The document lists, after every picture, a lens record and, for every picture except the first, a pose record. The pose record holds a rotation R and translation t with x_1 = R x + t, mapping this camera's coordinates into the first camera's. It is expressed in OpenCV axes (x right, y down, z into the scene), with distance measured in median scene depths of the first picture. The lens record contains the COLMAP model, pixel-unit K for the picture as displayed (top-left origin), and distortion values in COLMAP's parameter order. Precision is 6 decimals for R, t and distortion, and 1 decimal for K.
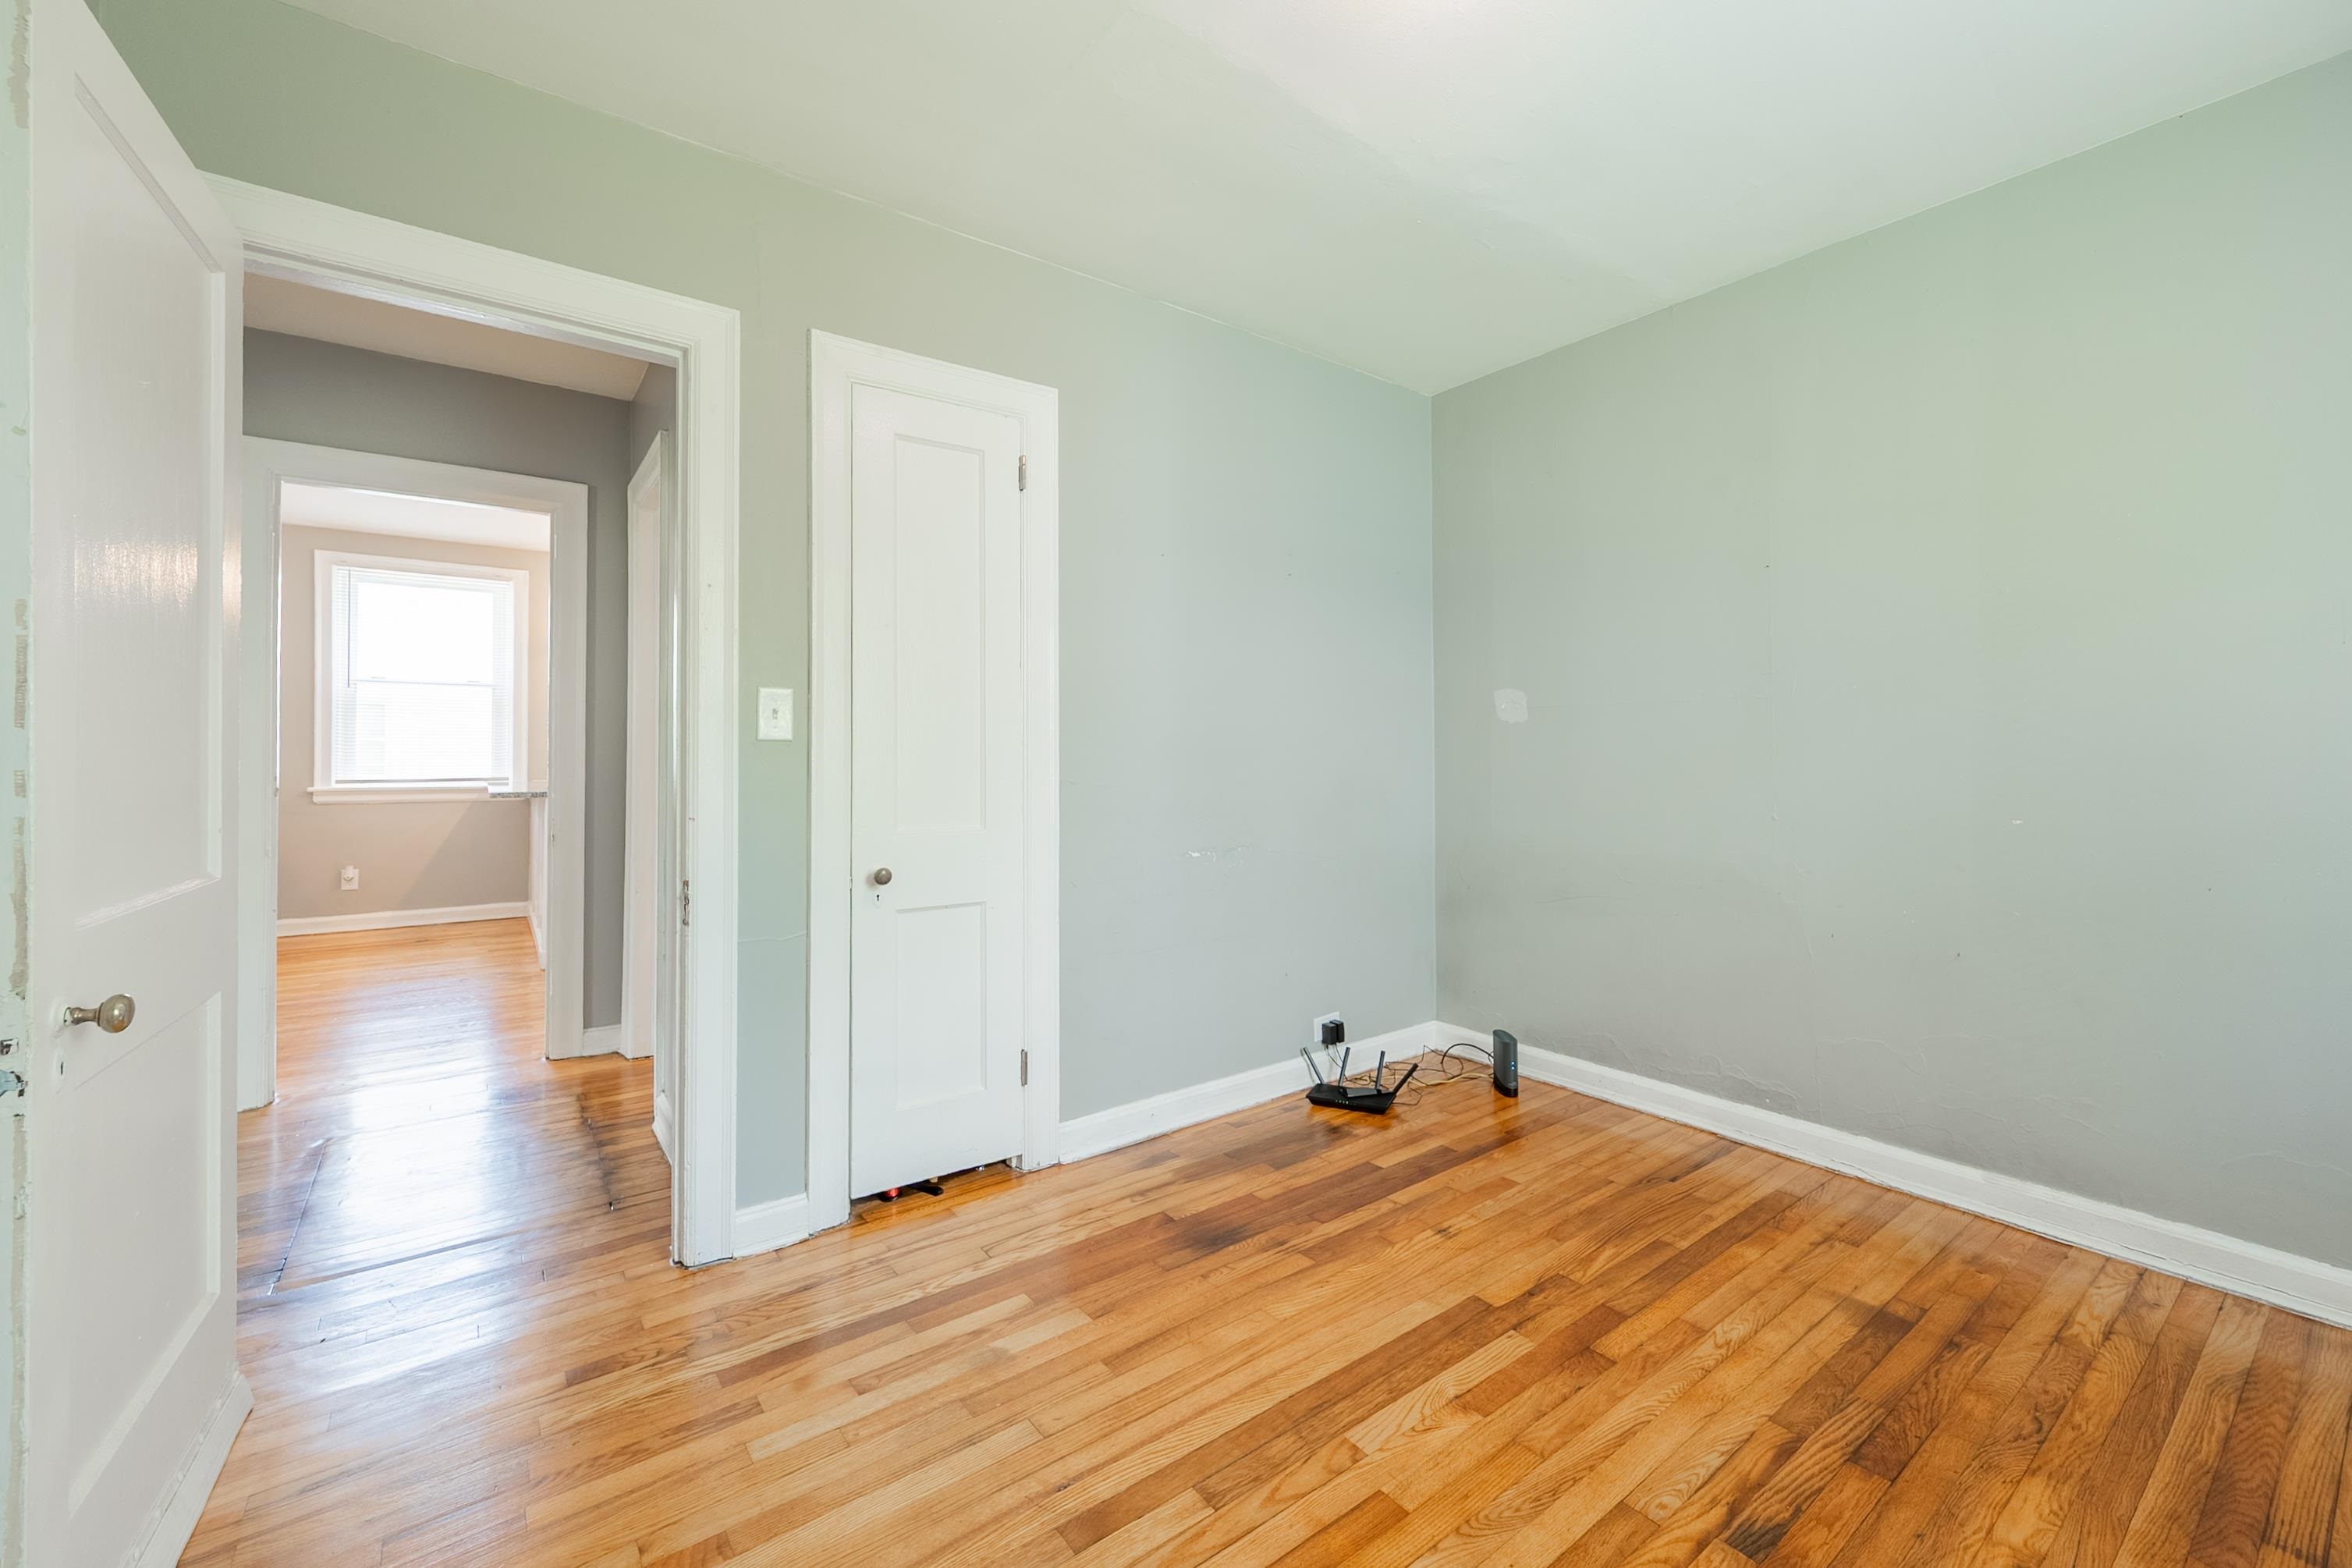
lens RADIAL K [[937.6, 0, 1176.0], [0, 937.6, 784.0], [0, 0, 1]] dist [-0.000319, 0.000181]
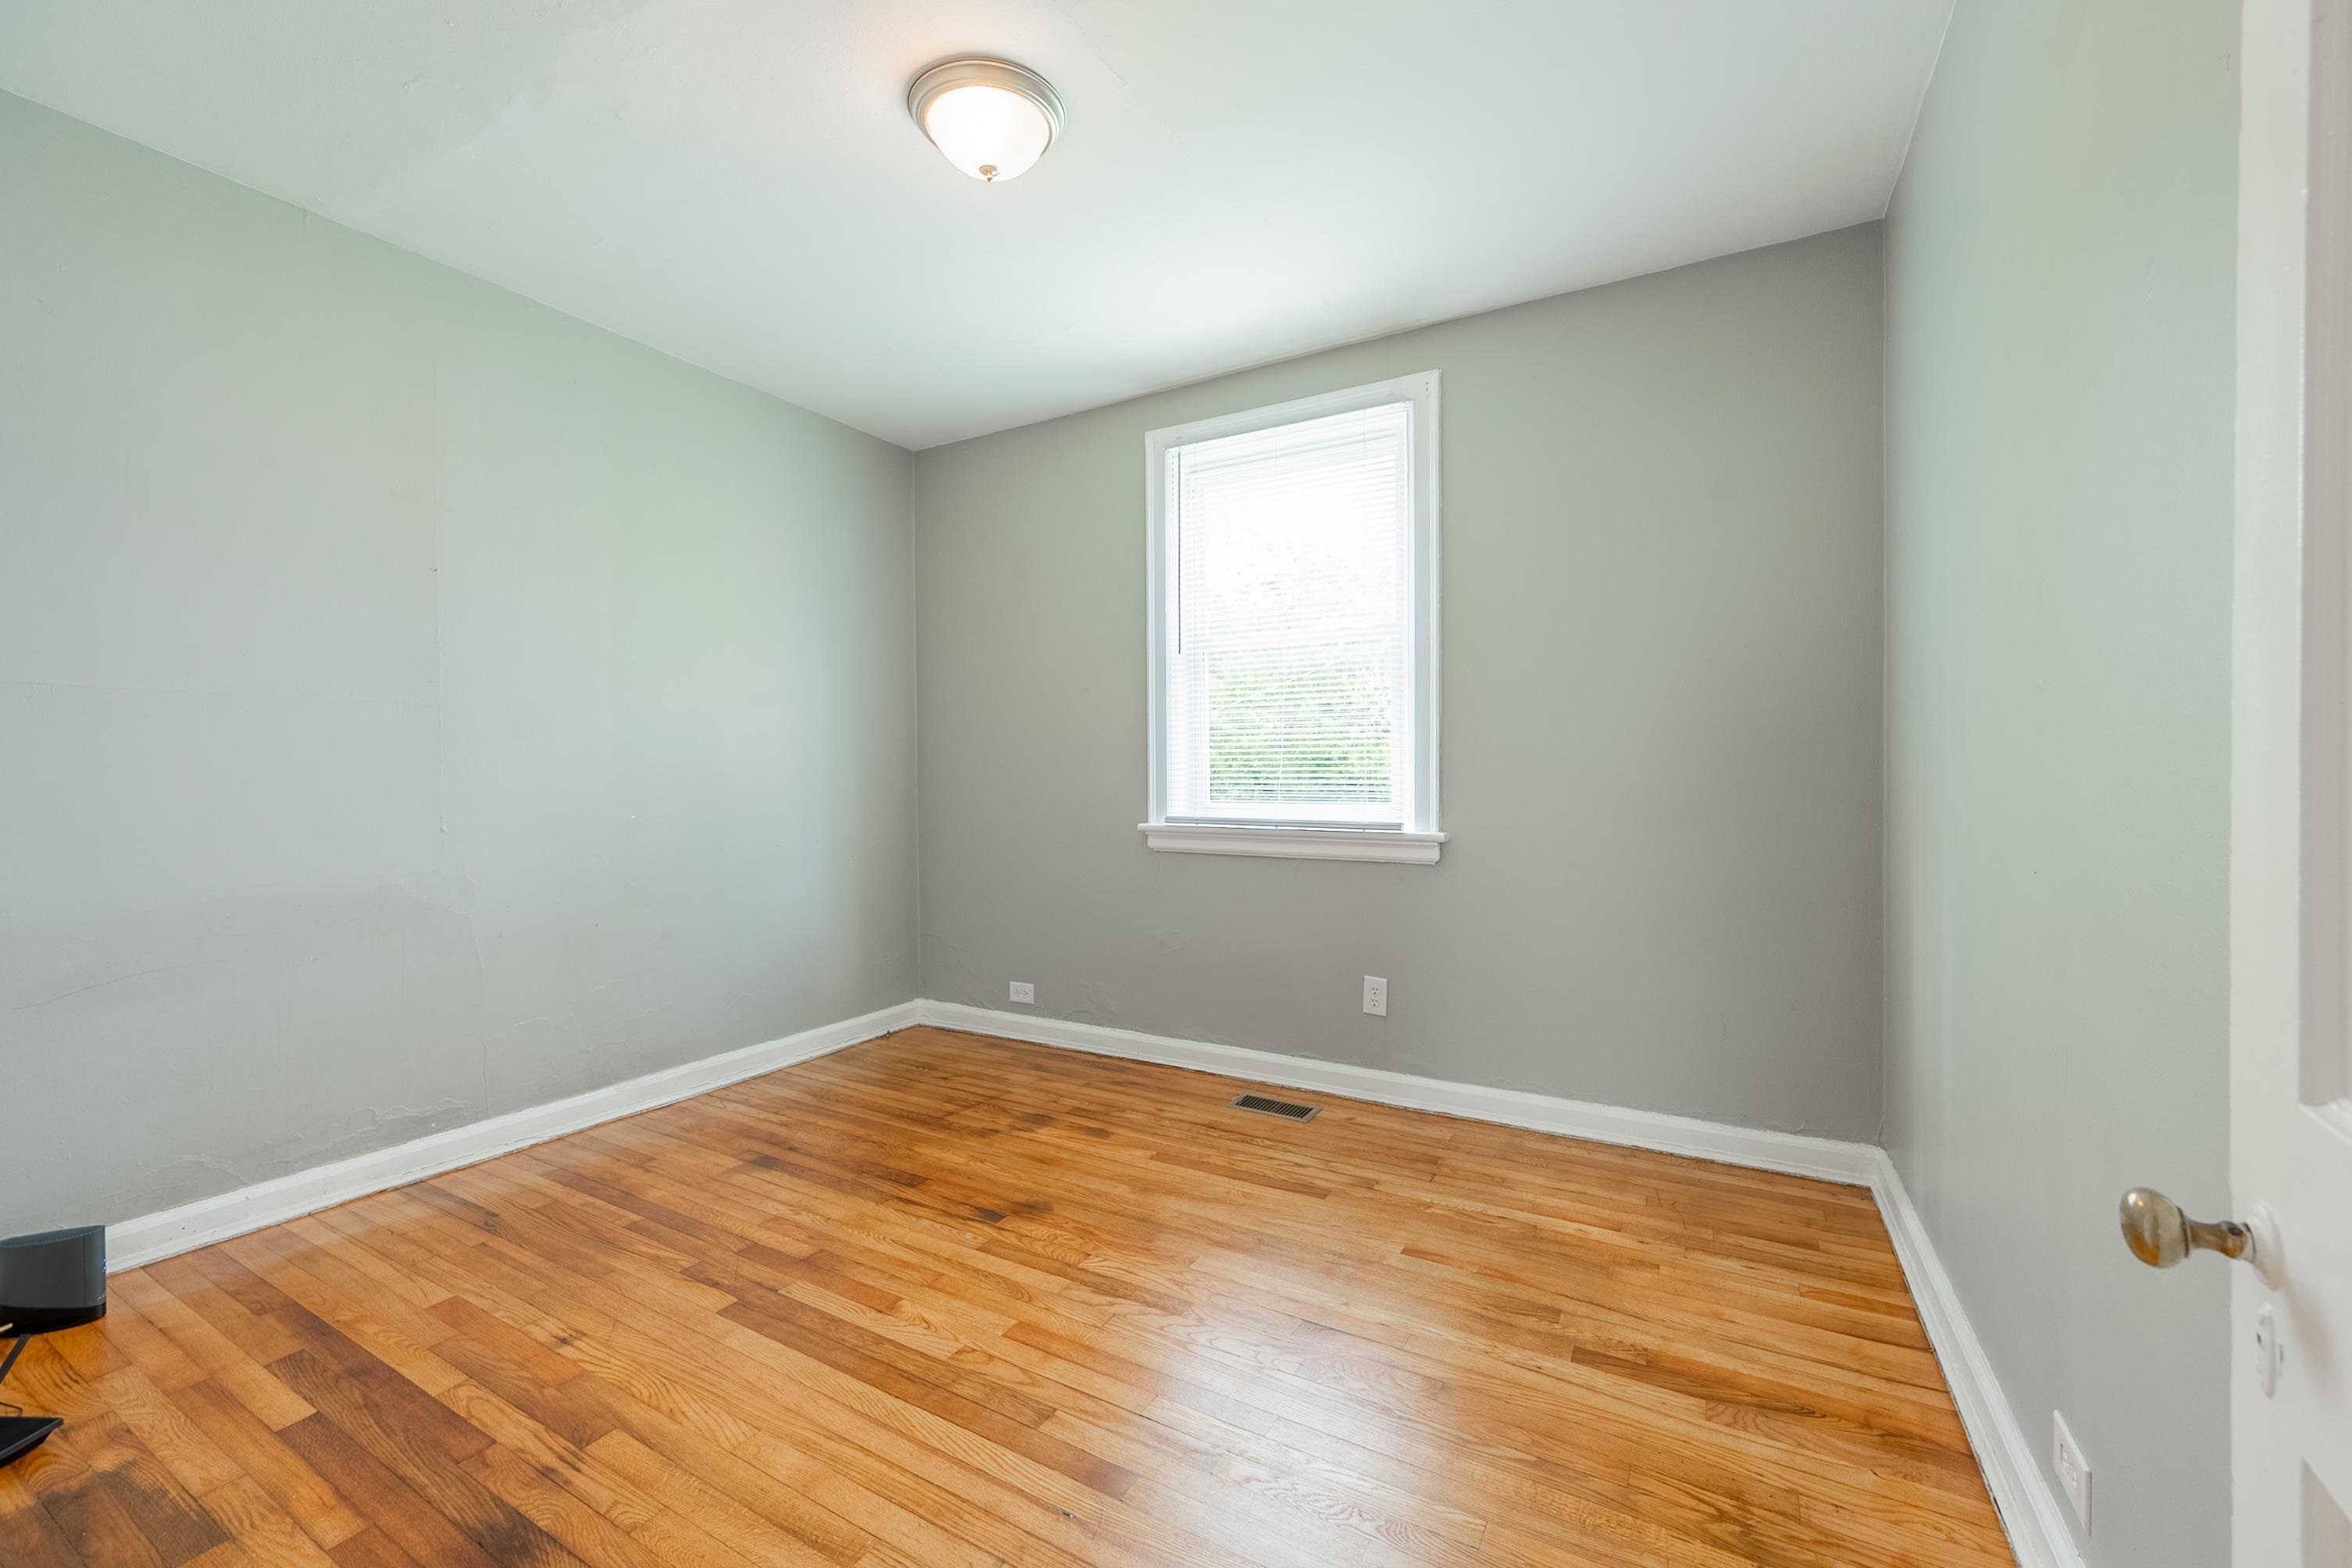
lens RADIAL K [[1027.0, 0, 1103.8], [0, 1027.0, 790.6], [0, 0, 1]] dist [0.001960, 0.000285]
pose [[-0.369121, -0.012250, 0.929301, -0.730814], [0.028847, 0.999280, 0.024631, -0.019119], [-0.928934, 0.035899, -0.368502, 0.871408]]
